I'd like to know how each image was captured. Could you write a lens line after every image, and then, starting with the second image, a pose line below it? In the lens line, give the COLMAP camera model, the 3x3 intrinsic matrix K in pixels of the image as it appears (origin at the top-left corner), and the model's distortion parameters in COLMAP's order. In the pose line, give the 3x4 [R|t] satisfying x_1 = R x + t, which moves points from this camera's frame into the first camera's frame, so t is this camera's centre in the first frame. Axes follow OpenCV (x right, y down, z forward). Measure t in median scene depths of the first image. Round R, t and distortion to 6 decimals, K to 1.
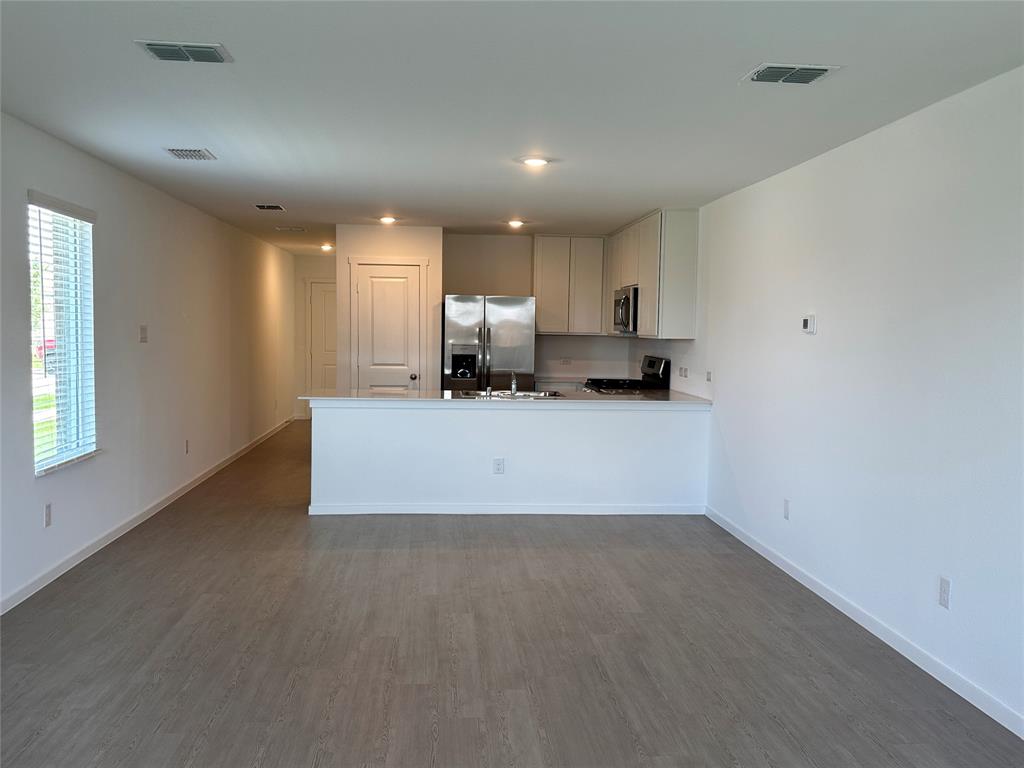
lens RADIAL K [[908.3, 0, 510.1], [0, 908.3, 389.5], [0, 0, 1]] dist [0.057992, -0.064859]
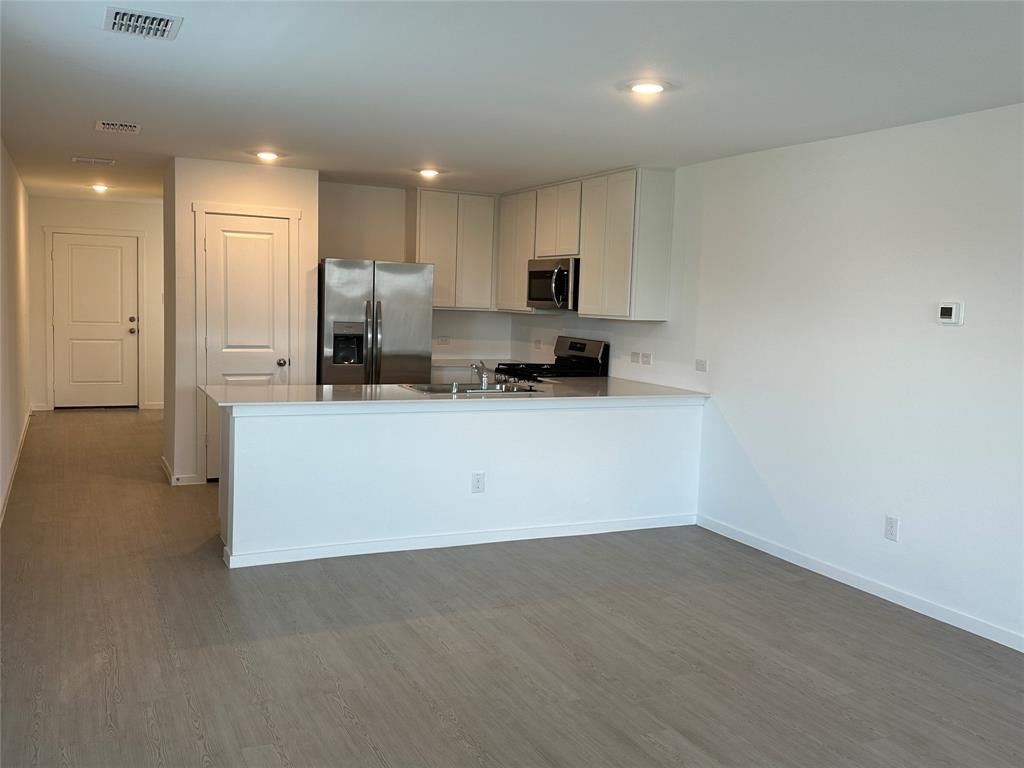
lens RADIAL K [[908.3, 0, 513.2], [0, 908.3, 376.7], [0, 0, 1]] dist [0.057992, -0.064859]
pose [[0.933204, -0.013882, 0.359078, -0.204524], [0.004945, 0.999655, 0.025793, -0.020962], [-0.359312, -0.022294, 0.932951, 0.203428]]
